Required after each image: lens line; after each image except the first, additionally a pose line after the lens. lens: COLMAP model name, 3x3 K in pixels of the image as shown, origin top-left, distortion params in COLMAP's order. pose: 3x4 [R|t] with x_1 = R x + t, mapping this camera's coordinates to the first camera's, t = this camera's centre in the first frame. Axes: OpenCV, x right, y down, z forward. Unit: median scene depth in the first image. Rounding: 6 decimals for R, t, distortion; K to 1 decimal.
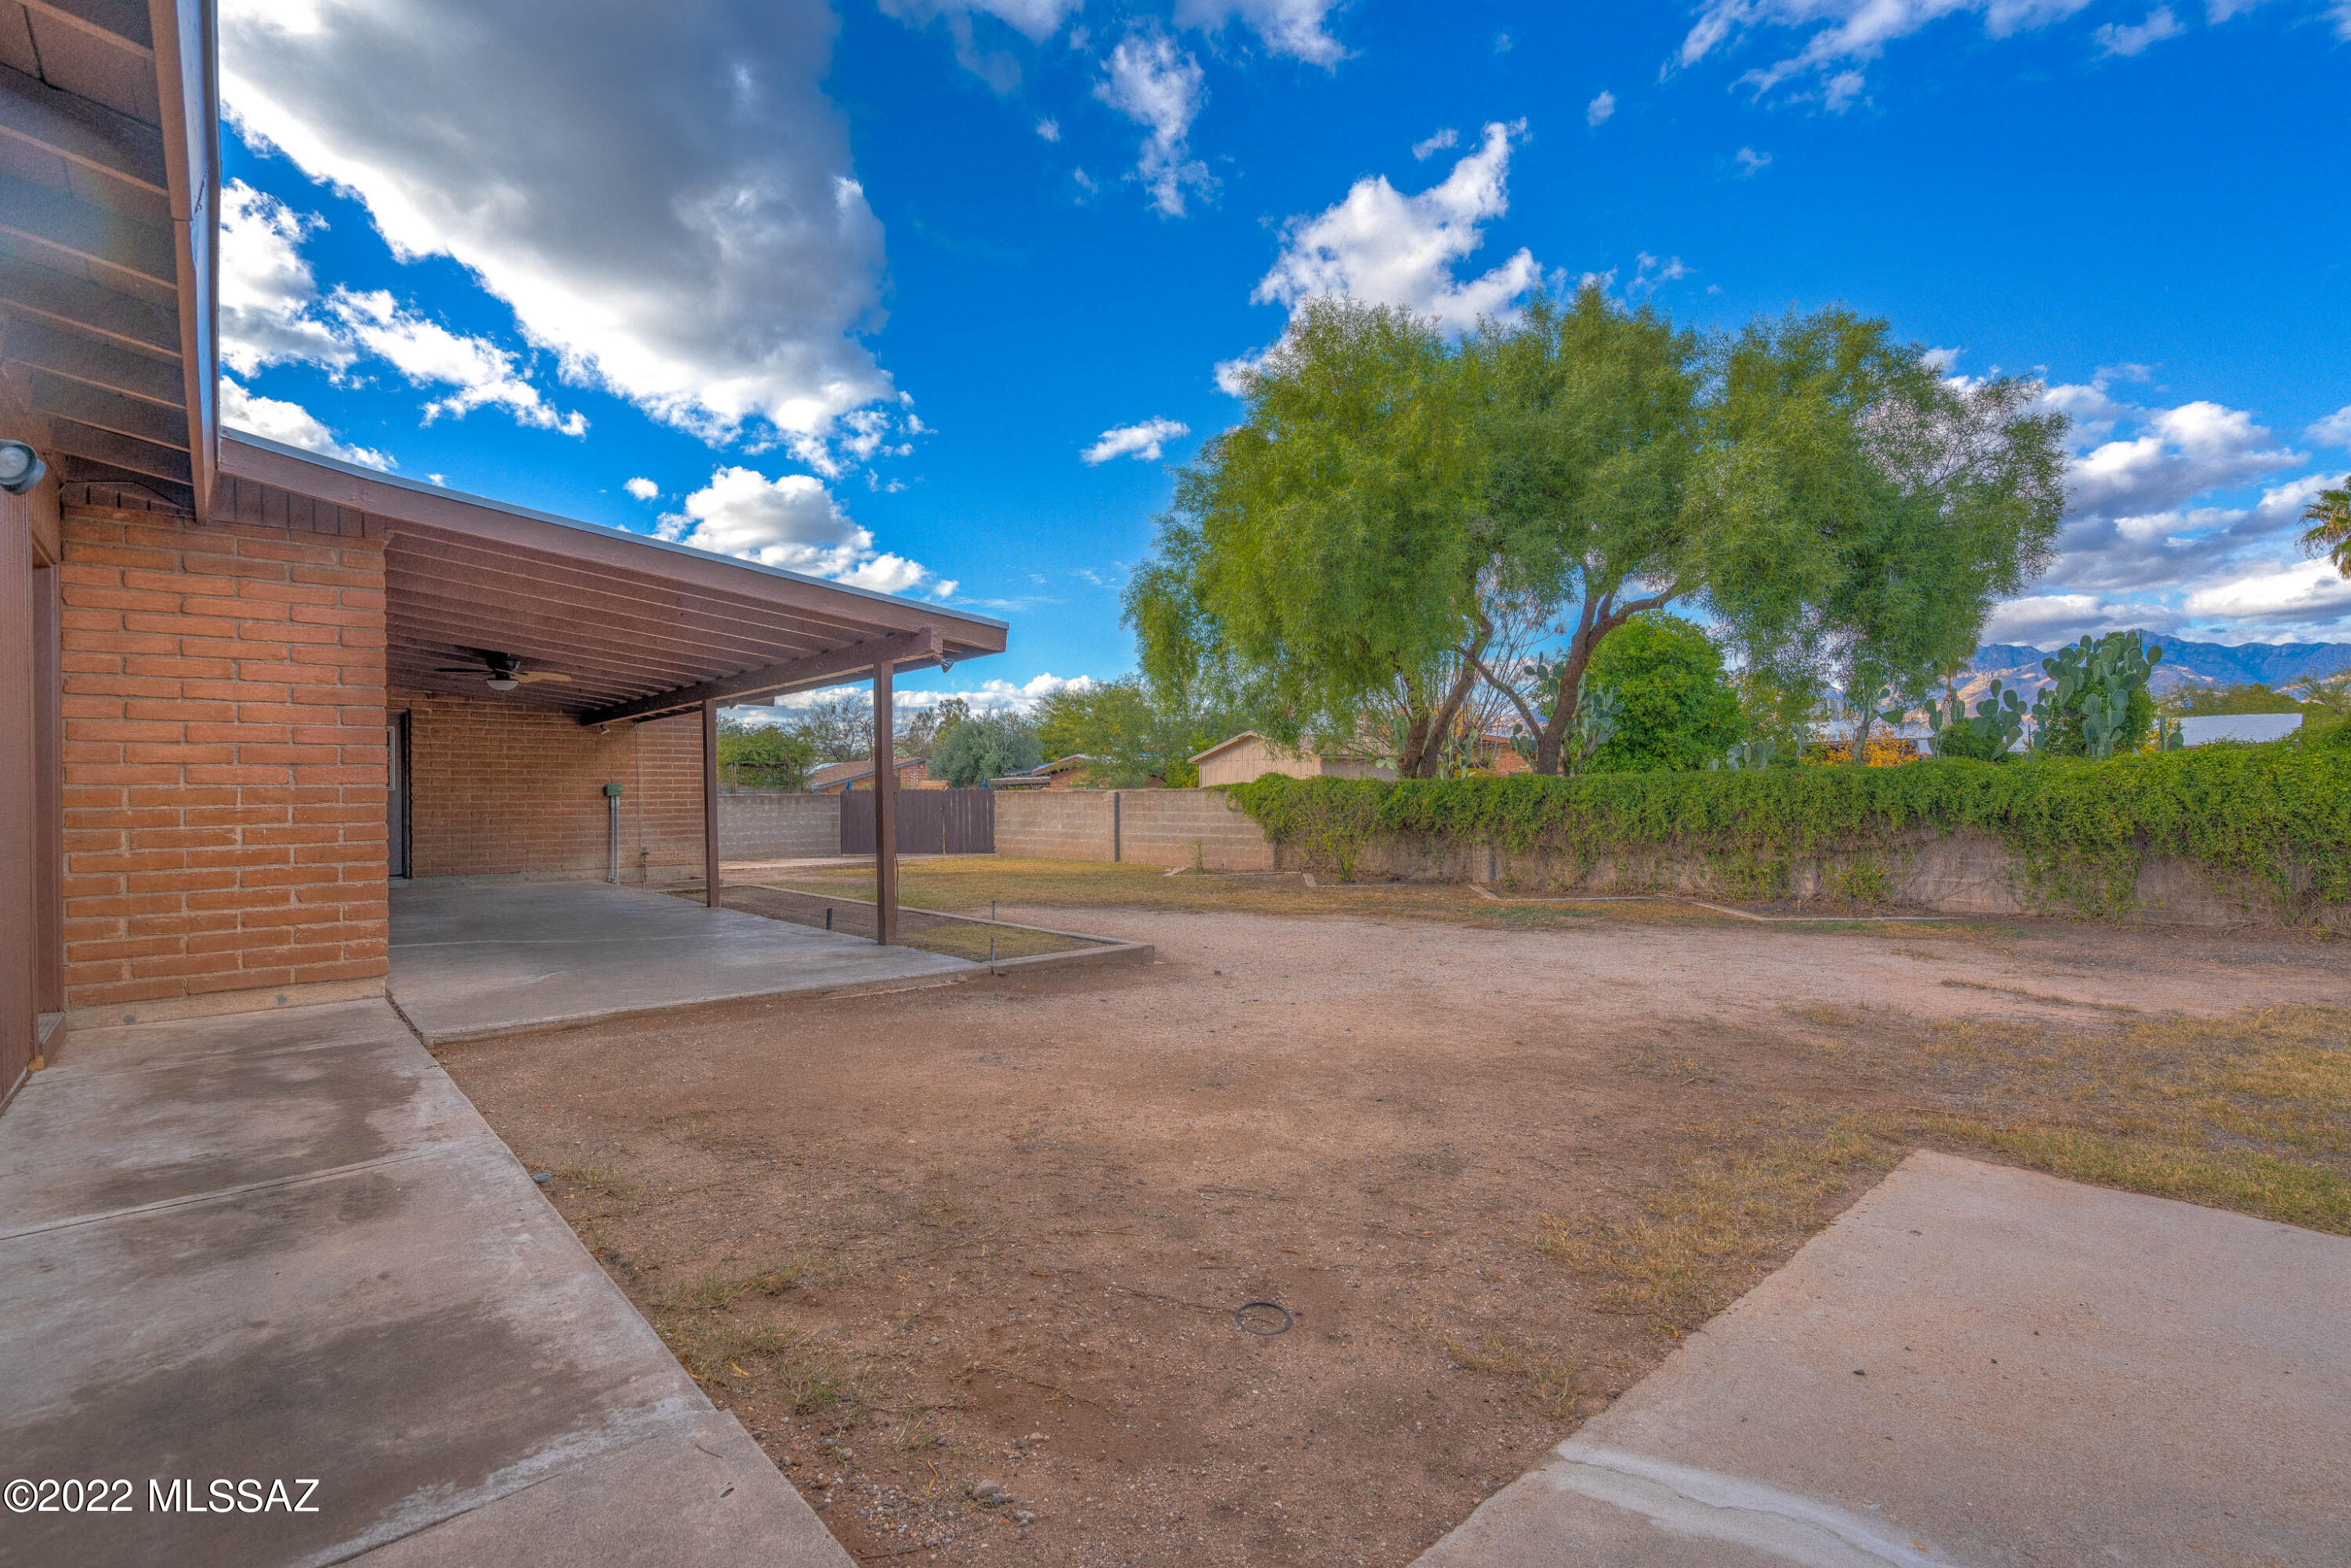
lens RADIAL K [[1045.5, 0, 1178.7], [0, 1045.5, 783.3], [0, 0, 1]] dist [-0.001565, 0.000822]
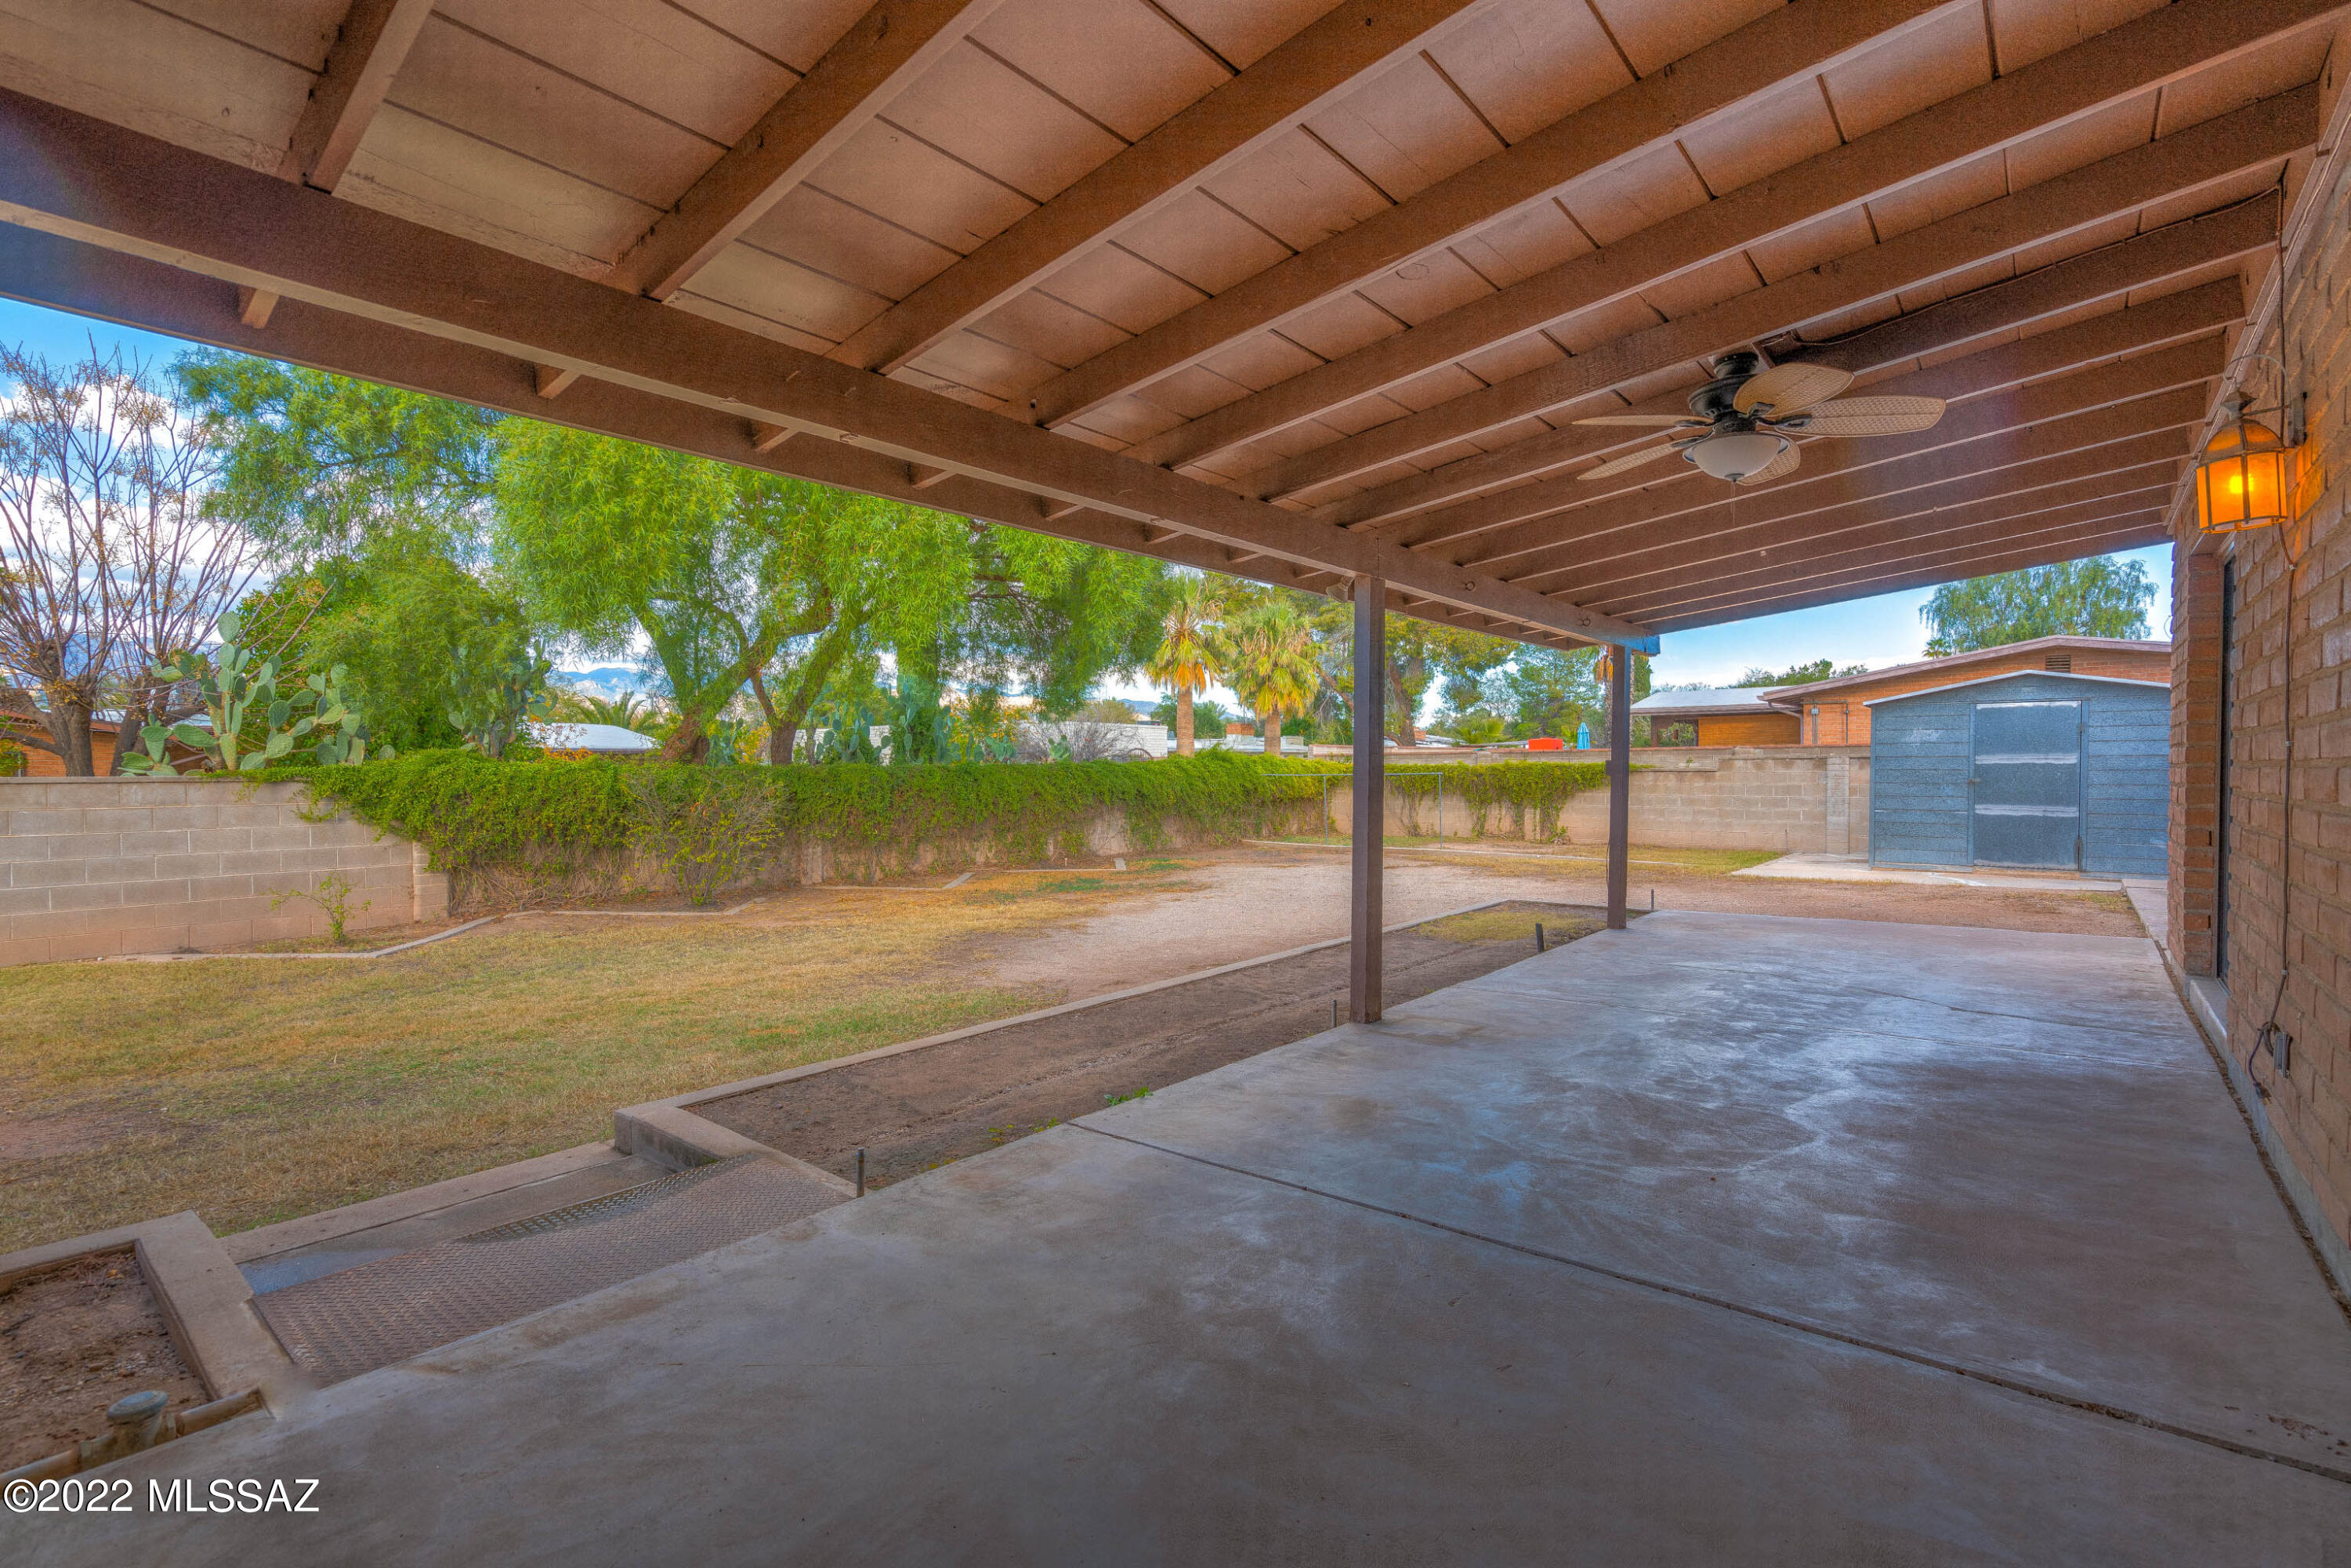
lens RADIAL K [[1045.5, 0, 1172.8], [0, 1045.5, 784.0], [0, 0, 1]] dist [-0.001565, 0.000822]
pose [[-0.131253, -0.001042, 0.991348, -0.673573], [-0.002192, 0.999997, 0.000761, 0.009598], [-0.991346, -0.002073, -0.131255, 0.867030]]
